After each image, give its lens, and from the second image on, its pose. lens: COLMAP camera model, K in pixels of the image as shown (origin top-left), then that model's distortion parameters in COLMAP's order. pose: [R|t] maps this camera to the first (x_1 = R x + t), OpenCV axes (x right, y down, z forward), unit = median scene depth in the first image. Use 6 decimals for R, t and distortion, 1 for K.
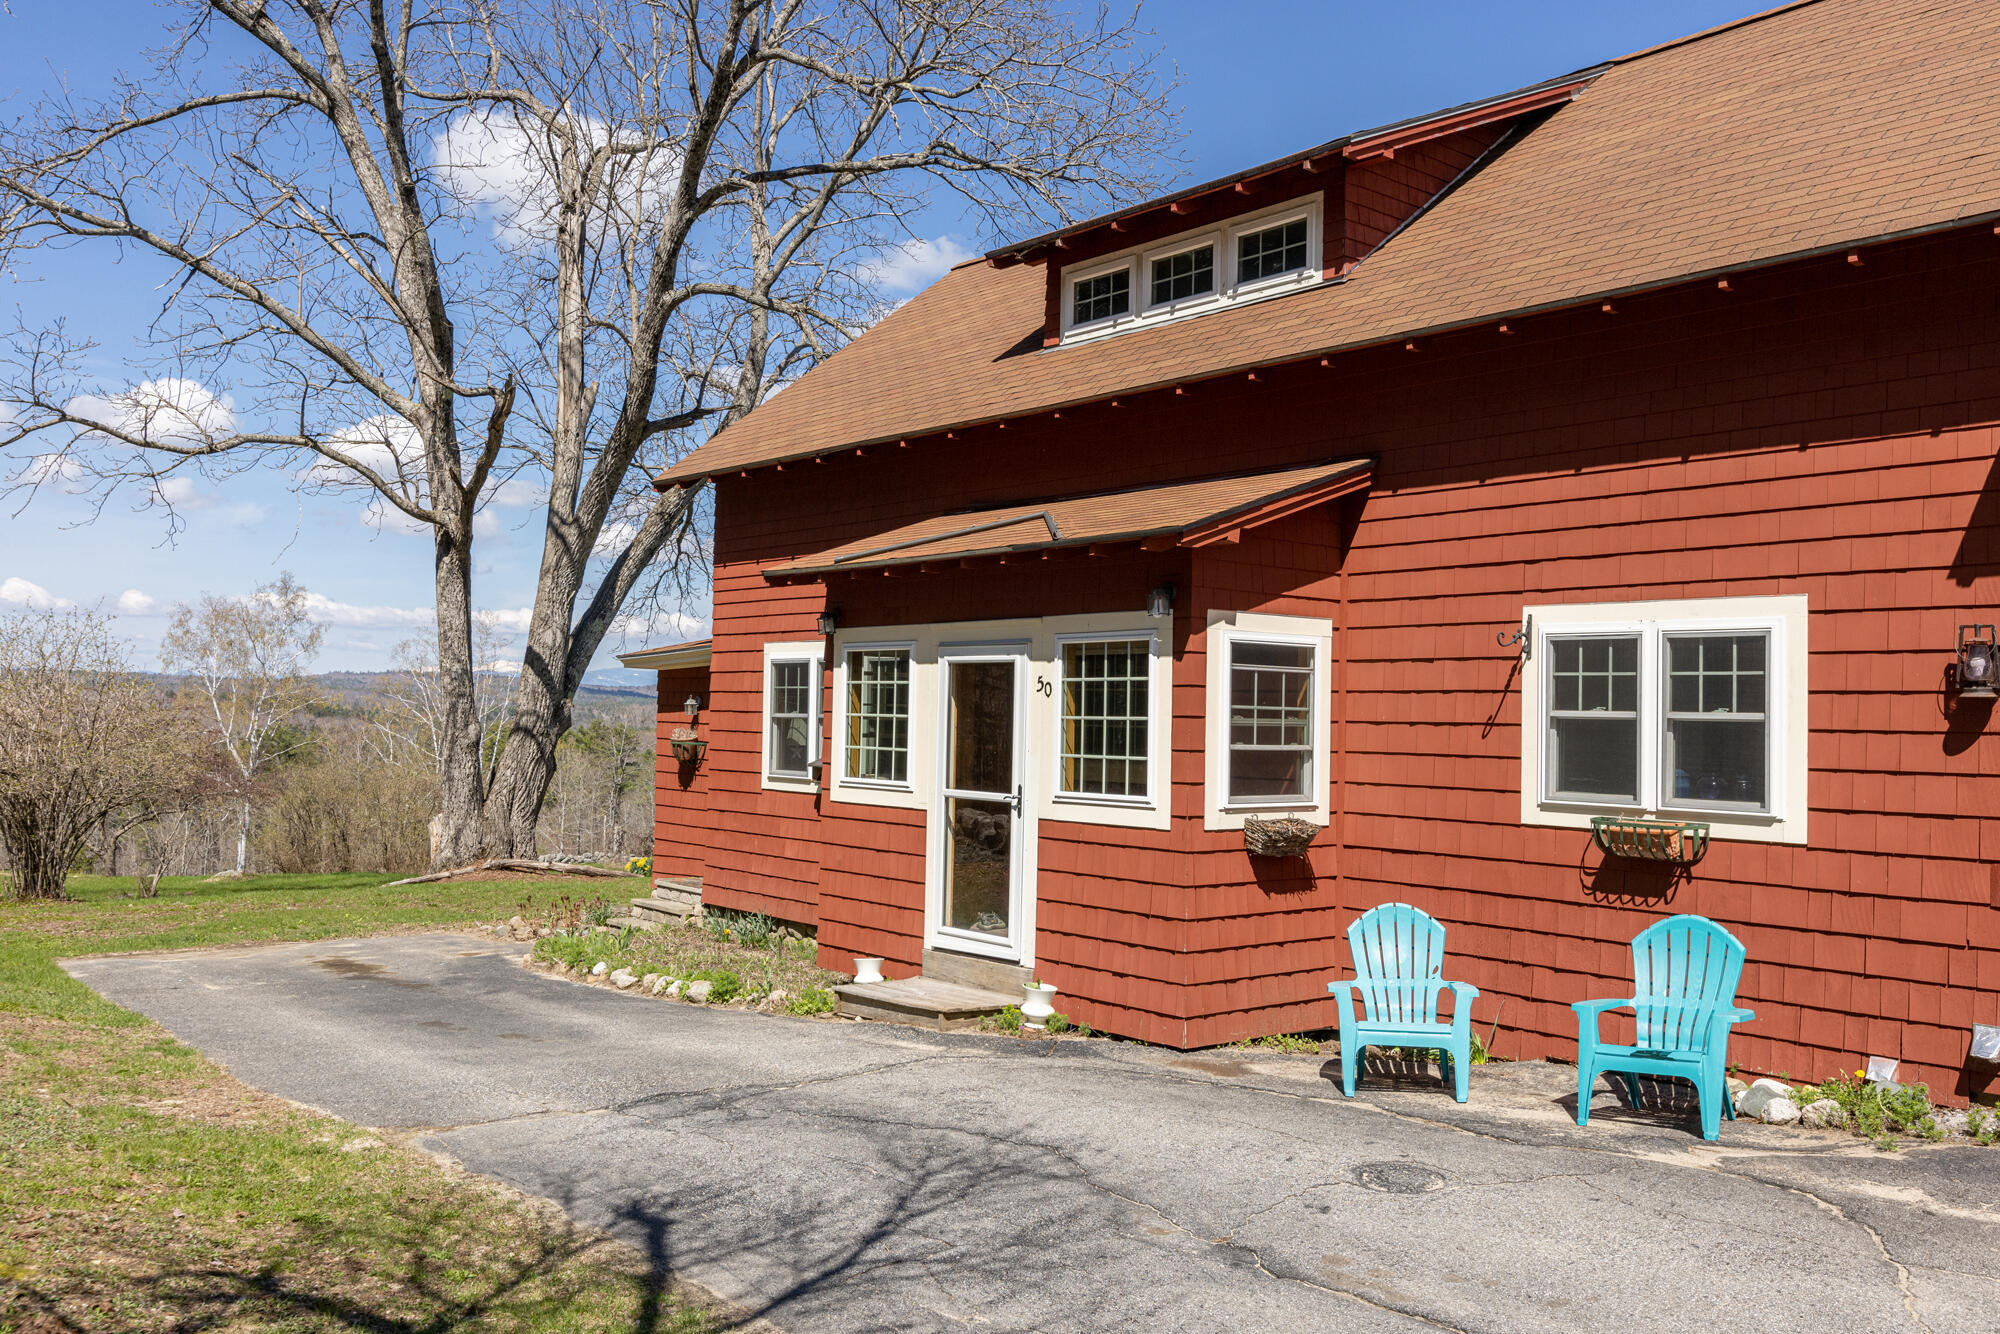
lens RADIAL K [[1587.3, 0, 1000.0], [0, 1587.3, 667.0], [0, 0, 1]] dist [0.017186, -0.005665]
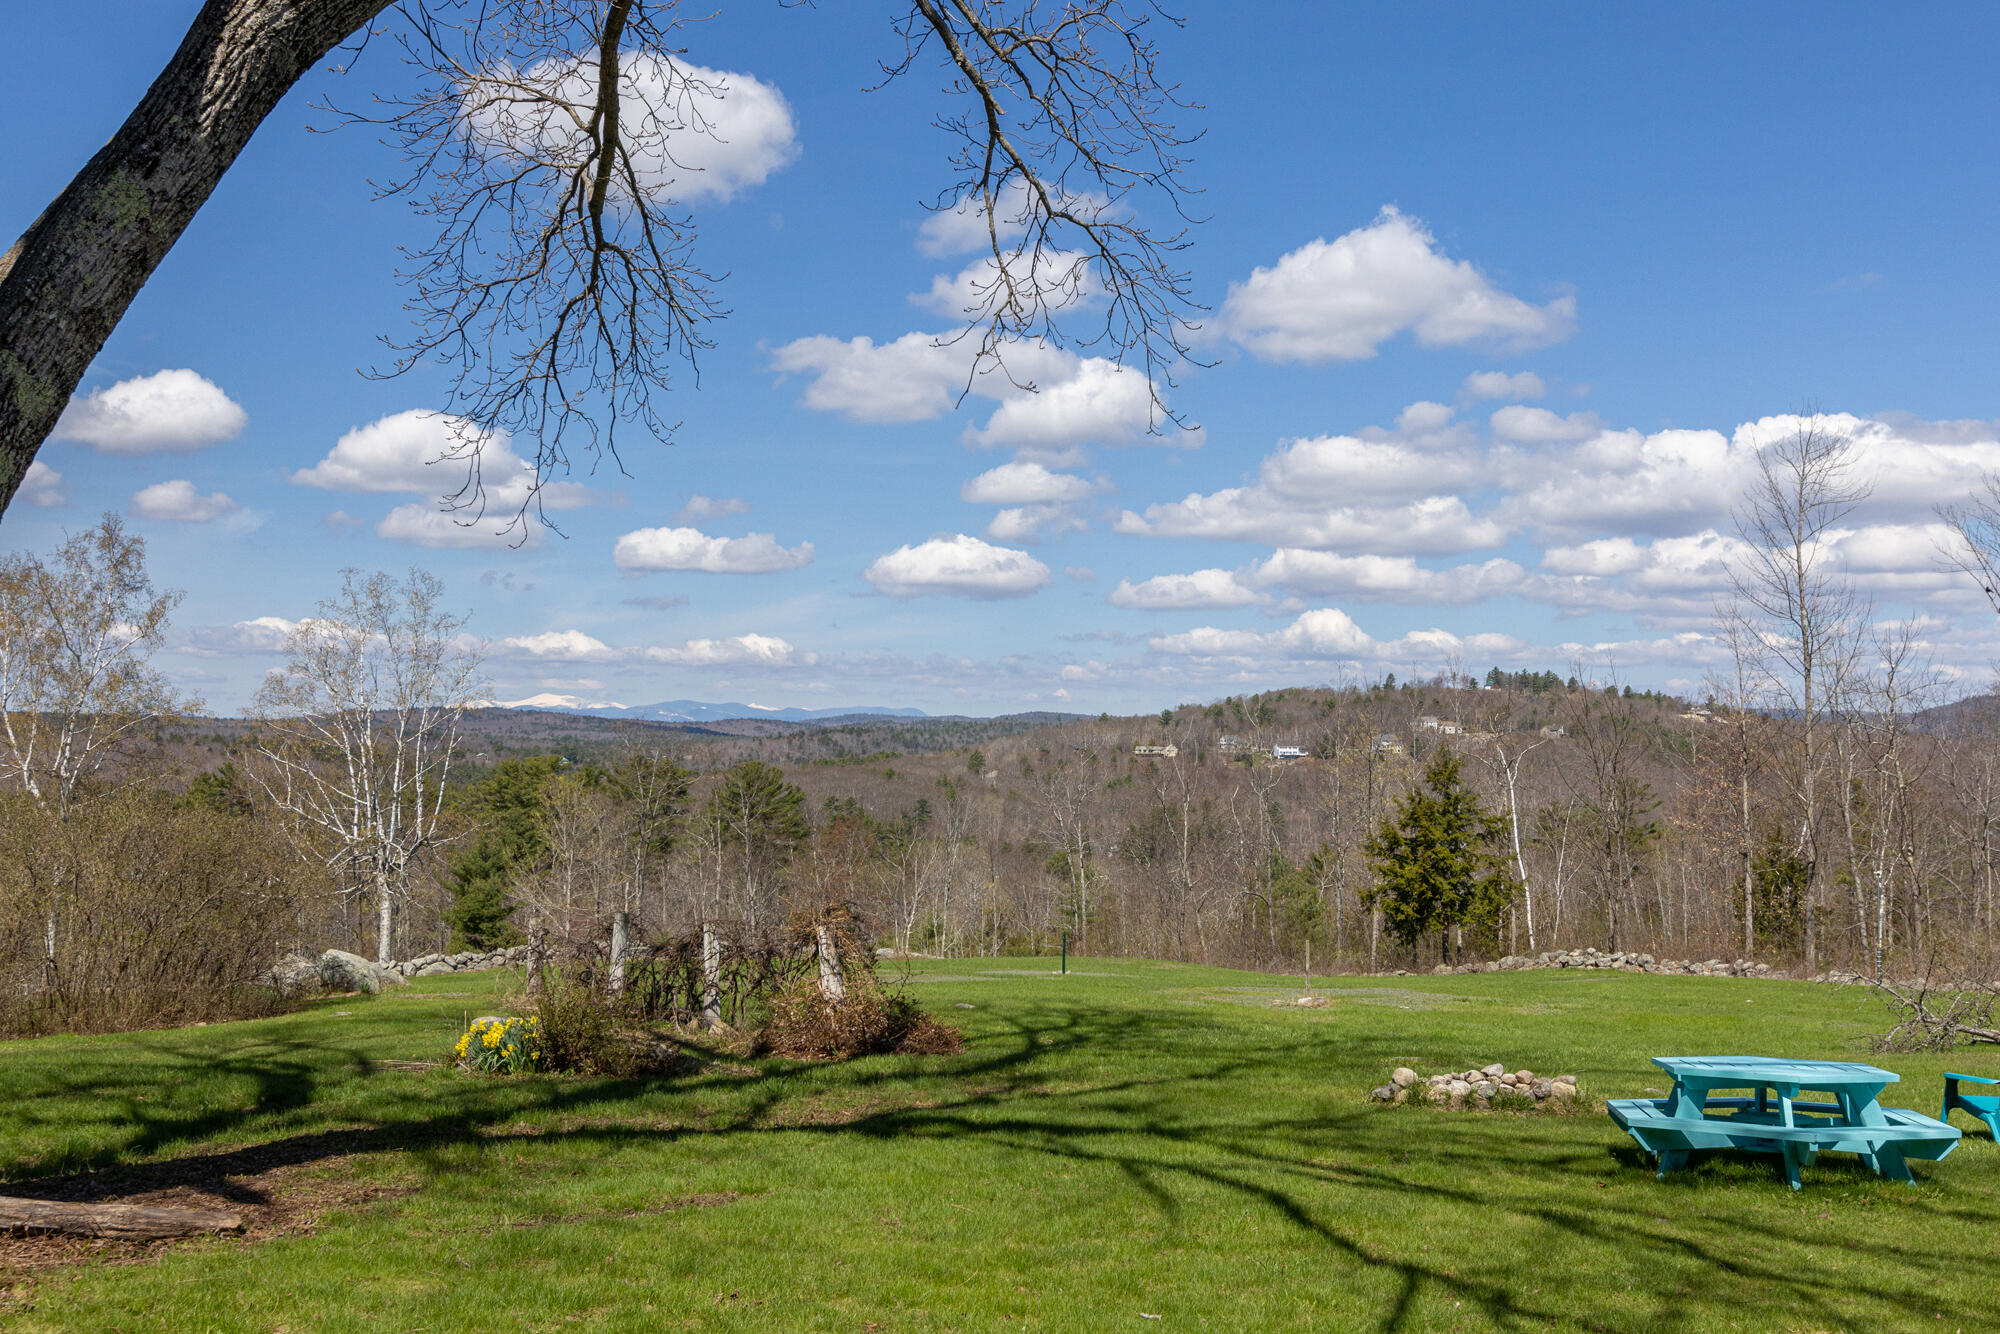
lens RADIAL K [[1772.1, 0, 1000.0], [0, 1772.1, 667.0], [0, 0, 1]] dist [0.000838, 0.002072]
pose [[0.997406, -0.020033, -0.069138, -0.296780], [0.018499, 0.999570, -0.022750, 0.194064], [0.069564, 0.021412, 0.997348, 2.332800]]
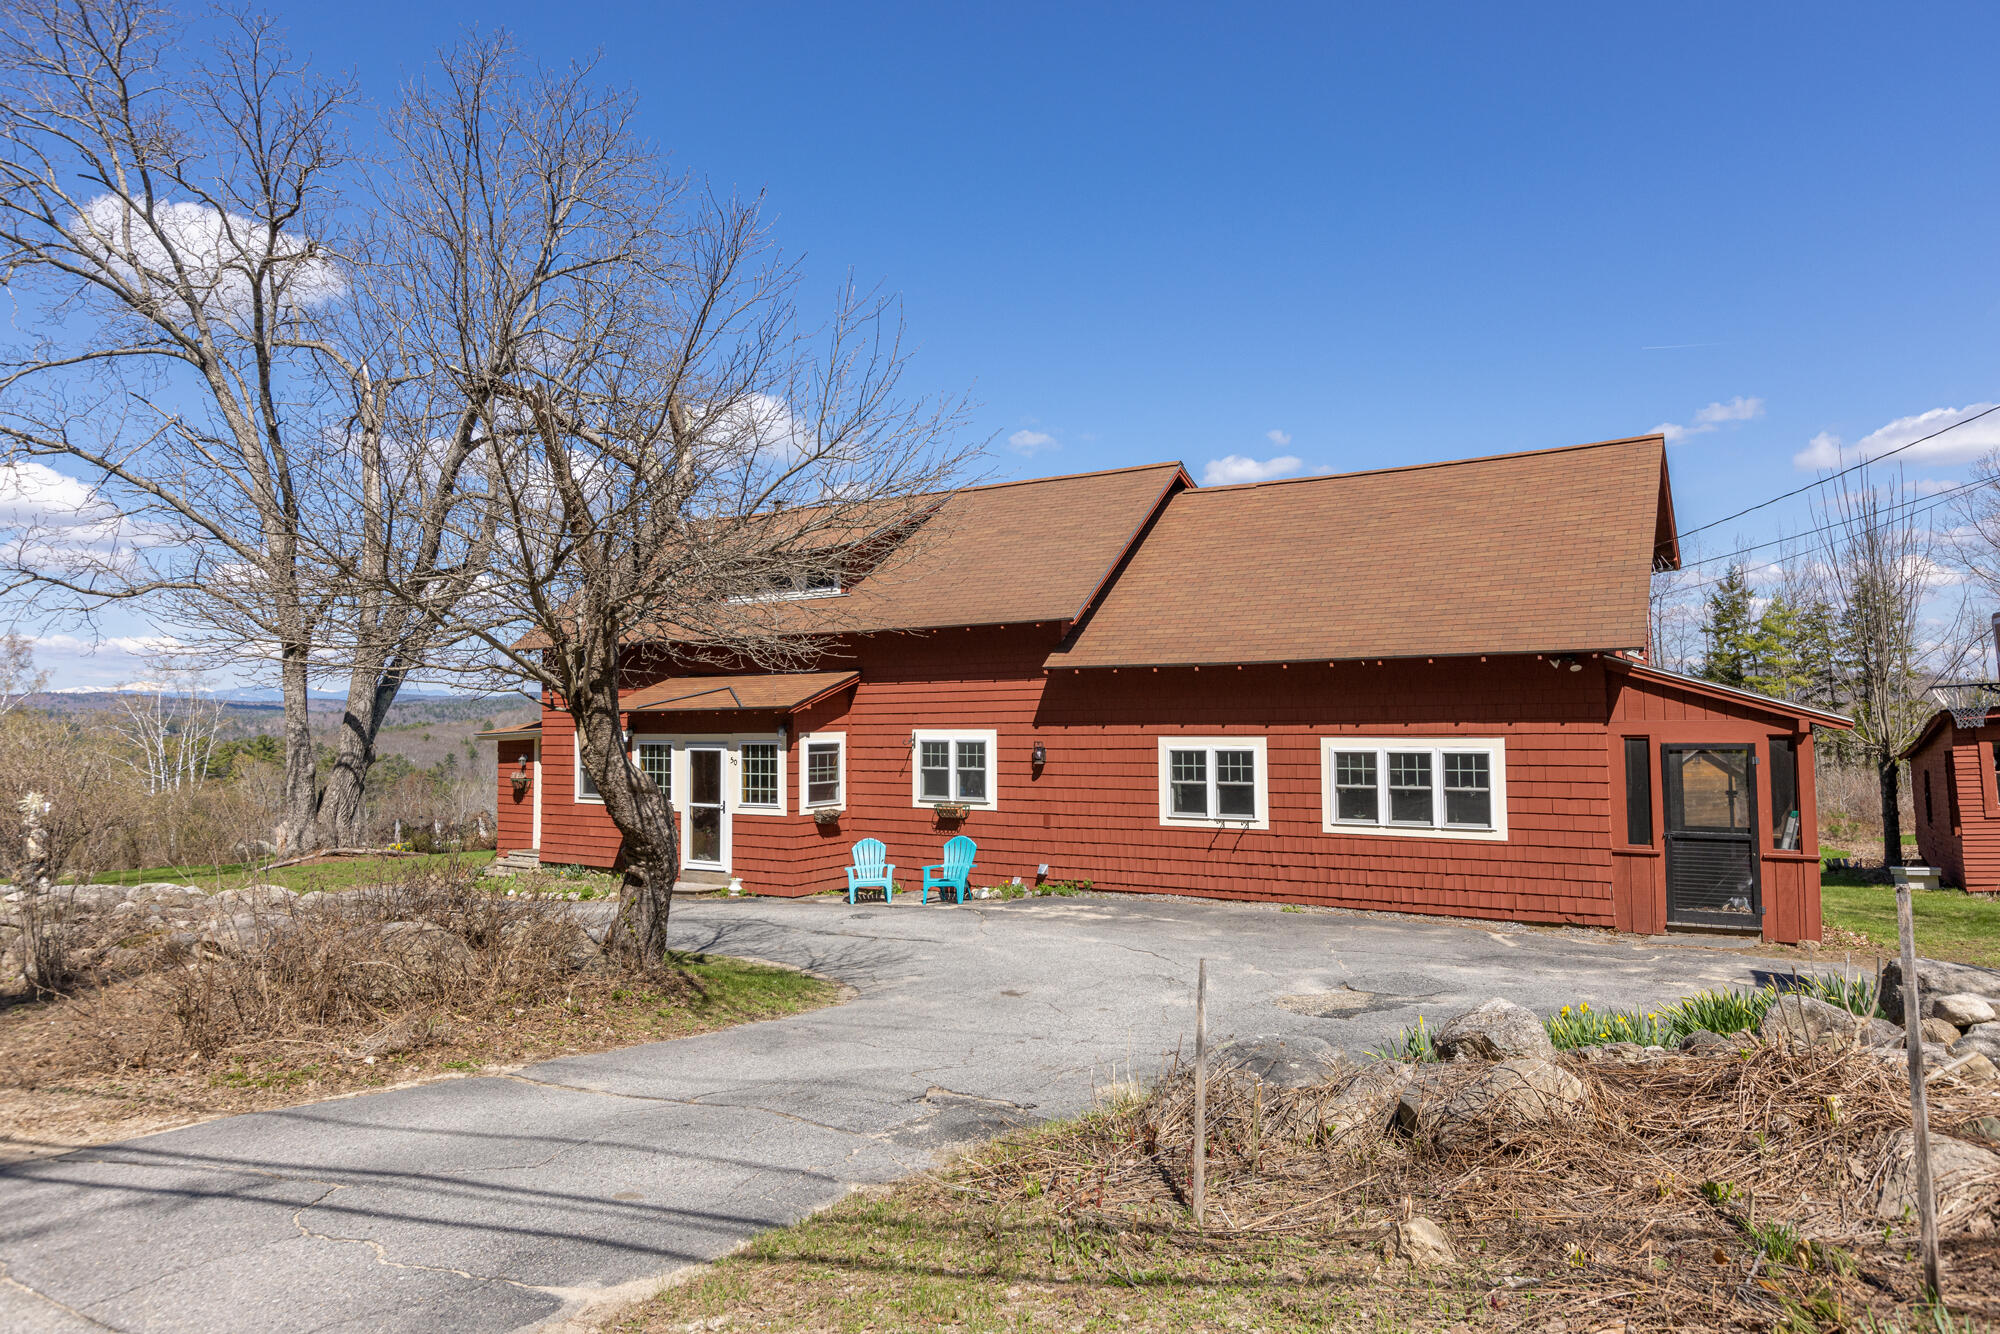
lens RADIAL K [[1238.5, 0, 1000.0], [0, 1238.5, 667.0], [0, 0, 1]] dist [-0.003036, -0.000550]
pose [[0.950586, -0.015724, 0.310064, -0.180071], [0.016560, 0.999863, -0.000063, -0.132025], [-0.310020, 0.005195, 0.950716, -1.016628]]
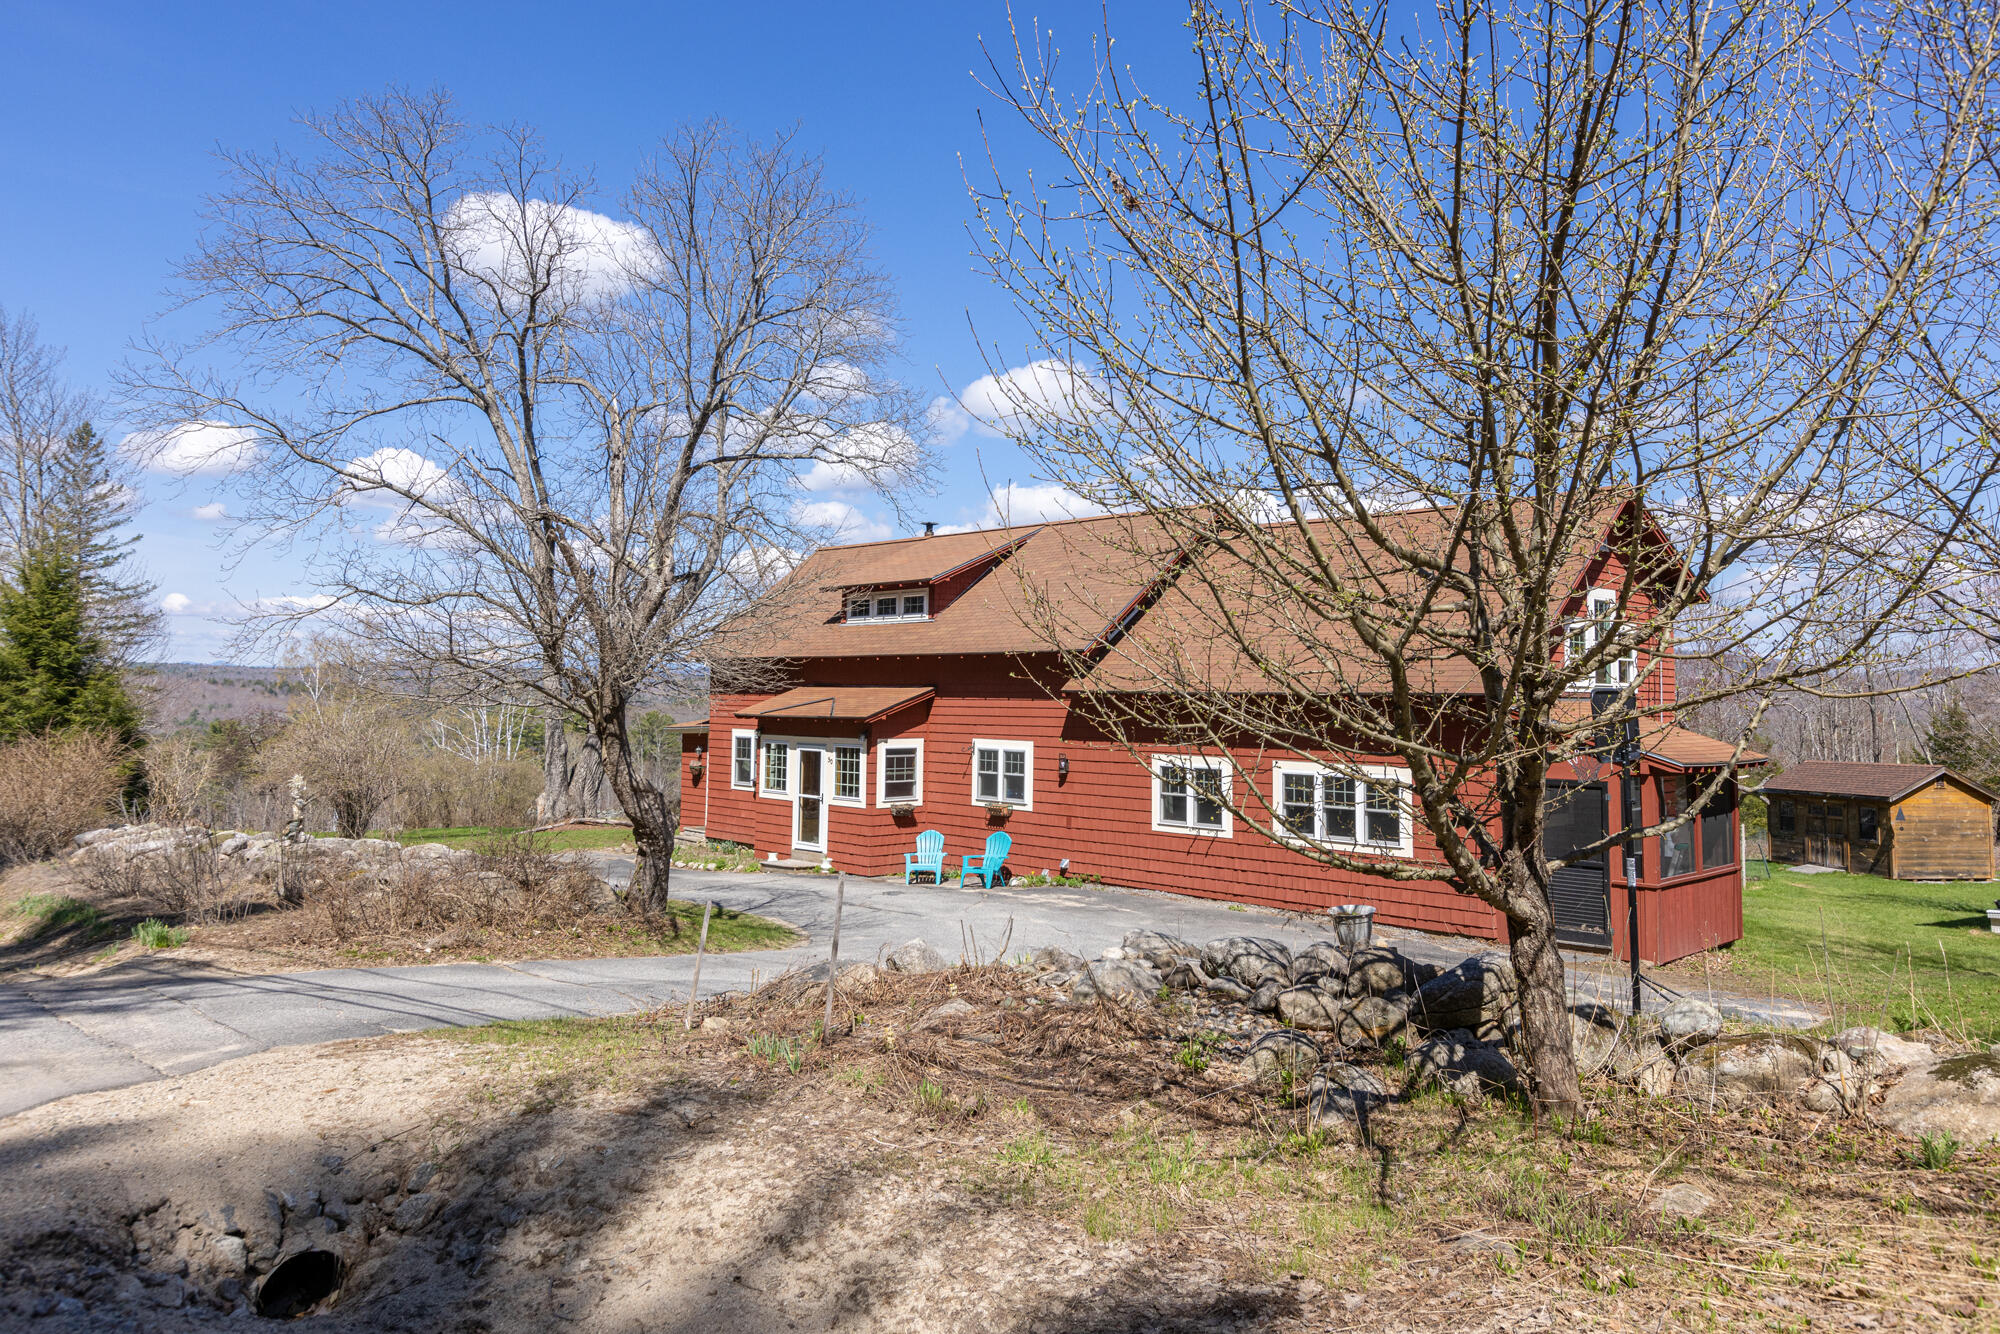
lens RADIAL K [[1341.0, 0, 1006.1], [0, 1341.0, 622.9], [0, 0, 1]] dist [0.000022, 0.000897]
pose [[0.997468, -0.003087, 0.071047, 0.184397], [0.004318, 0.999843, -0.017184, -0.207727], [-0.070983, 0.017447, 0.997325, -1.602407]]
